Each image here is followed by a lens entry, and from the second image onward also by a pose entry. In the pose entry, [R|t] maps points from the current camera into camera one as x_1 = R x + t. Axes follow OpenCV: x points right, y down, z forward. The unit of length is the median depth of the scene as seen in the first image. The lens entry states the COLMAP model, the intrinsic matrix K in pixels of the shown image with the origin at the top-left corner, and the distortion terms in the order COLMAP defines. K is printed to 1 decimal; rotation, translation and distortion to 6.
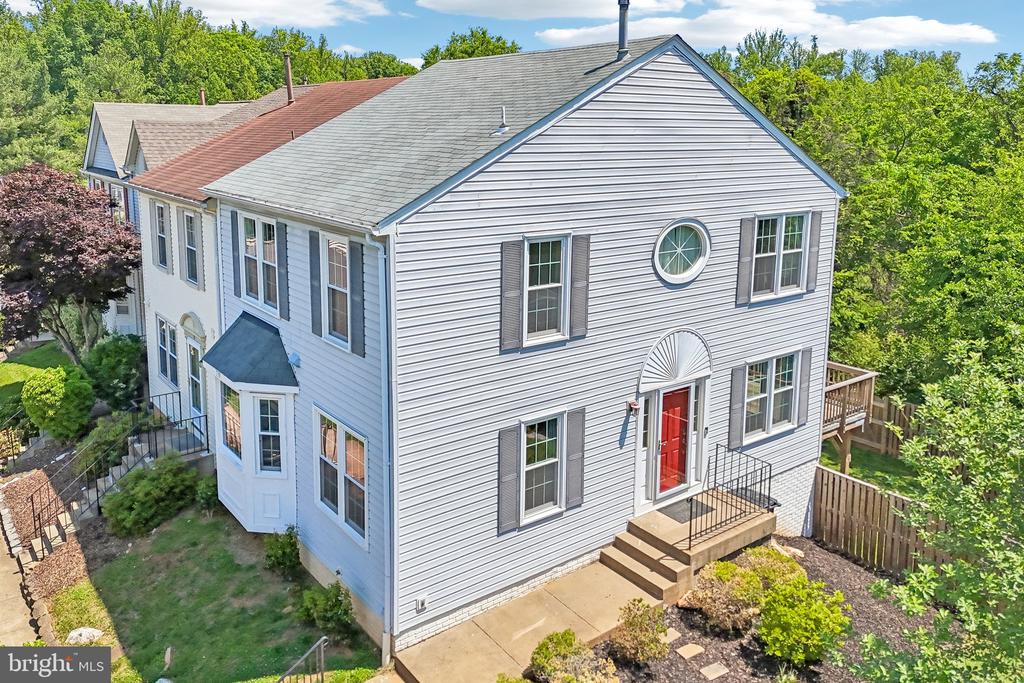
lens RADIAL K [[797.7, 0, 502.6], [0, 797.7, 256.8], [0, 0, 1]] dist [0.090219, -0.099313]
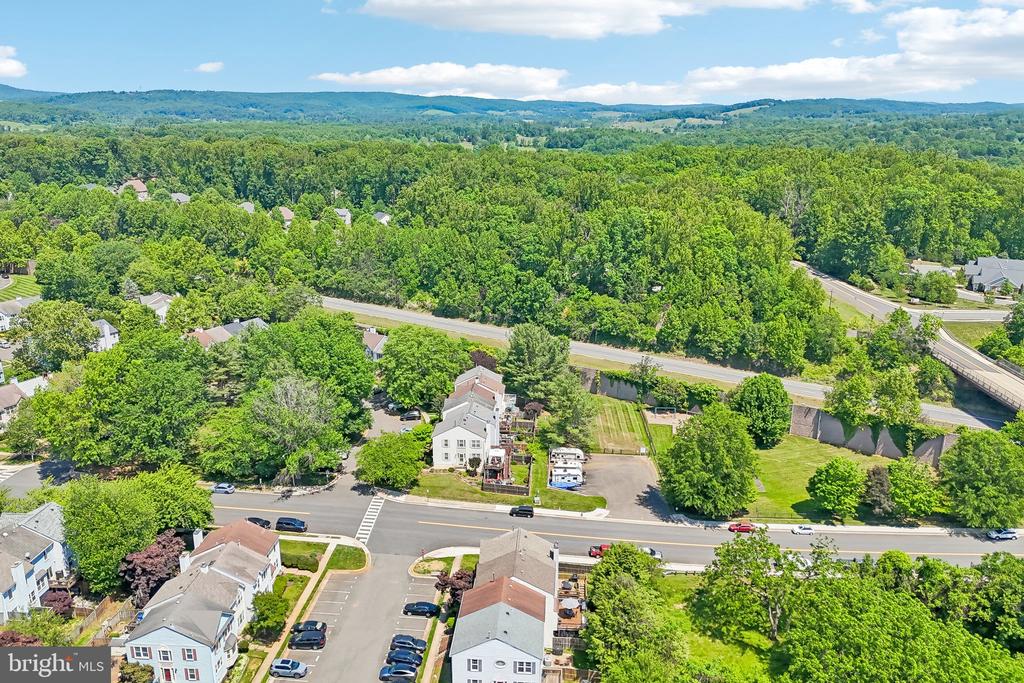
lens RADIAL K [[768.9, 0, 512.9], [0, 768.9, 343.4], [0, 0, 1]] dist [0.086711, -0.098935]
pose [[0.754566, 0.181313, -0.630678, 4.014530], [-0.098060, 0.981435, 0.164830, -3.812614], [0.648856, -0.062530, 0.758338, -3.803234]]
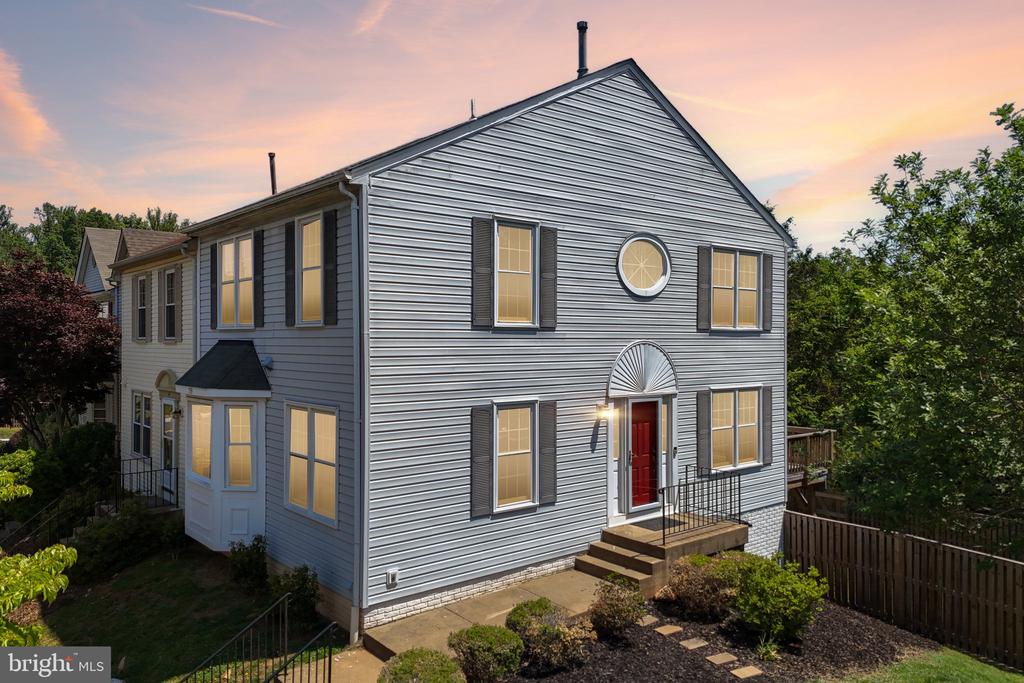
lens RADIAL K [[752.3, 0, 510.9], [0, 752.3, 342.6], [0, 0, 1]] dist [0.080893, -0.087270]
pose [[0.998977, -0.009058, 0.044307, 0.003603], [0.015783, 0.987964, -0.153877, 0.244460], [-0.042380, 0.154419, 0.987096, 0.043306]]
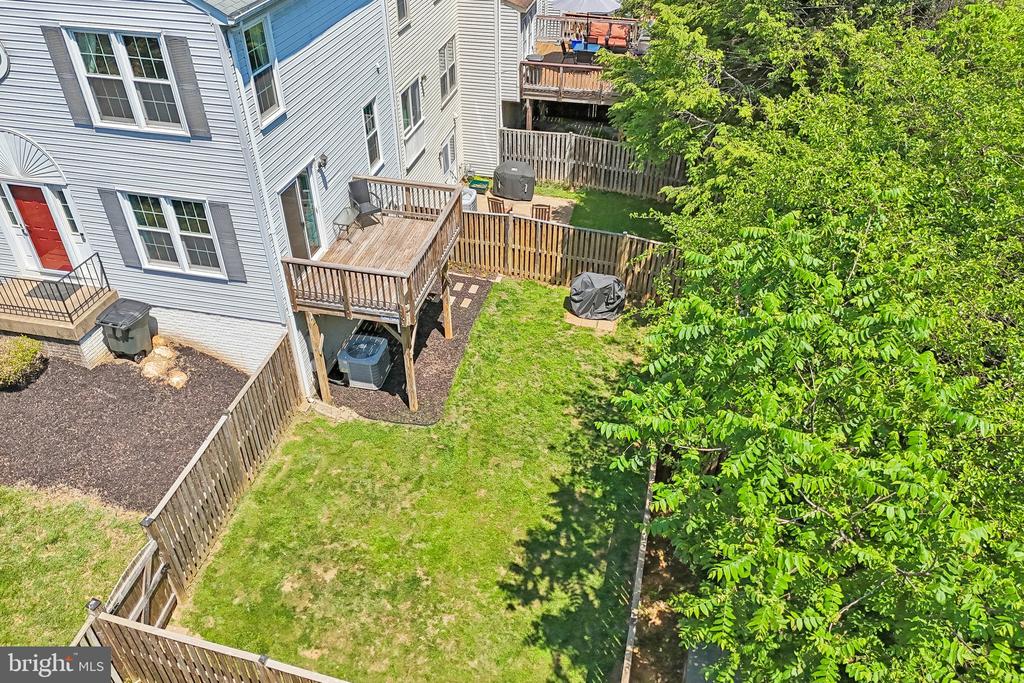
lens RADIAL K [[766.1, 0, 518.9], [0, 766.1, 347.4], [0, 0, 1]] dist [0.078084, -0.088775]
pose [[0.651184, 0.457049, -0.605859, 1.399414], [-0.121348, 0.850752, 0.511367, -0.263289], [0.749155, -0.259474, 0.609458, 0.835787]]
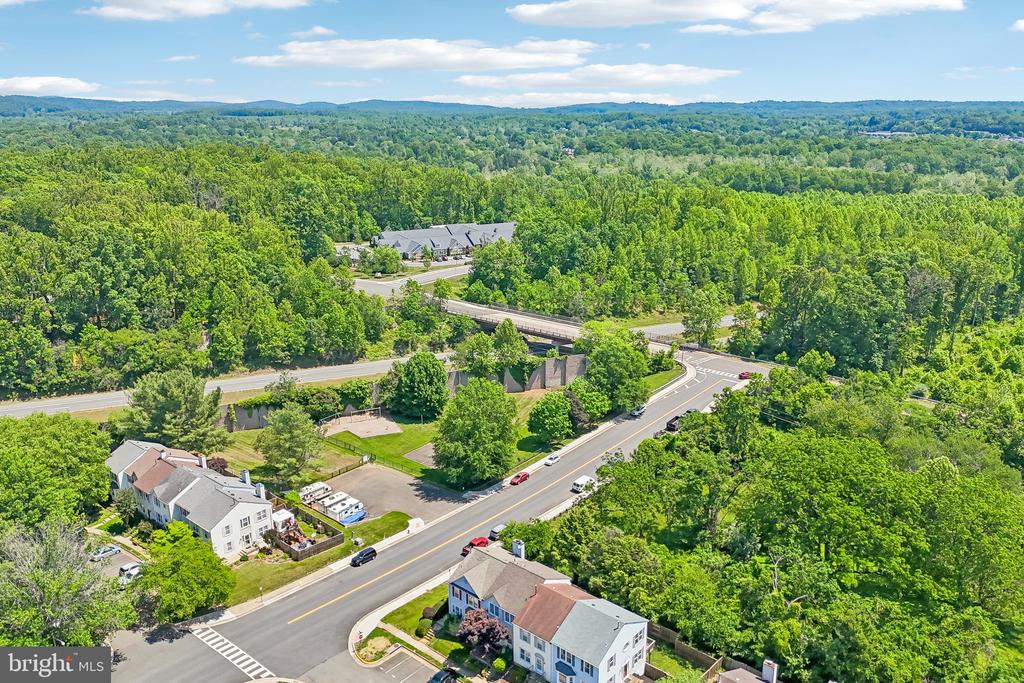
lens RADIAL K [[781.4, 0, 511.3], [0, 781.4, 344.0], [0, 0, 1]] dist [0.076749, -0.080354]
pose [[0.977508, -0.081073, 0.194694, -1.874971], [0.053681, 0.988401, 0.142061, -3.635725], [-0.203953, -0.128414, 0.970522, -5.110029]]
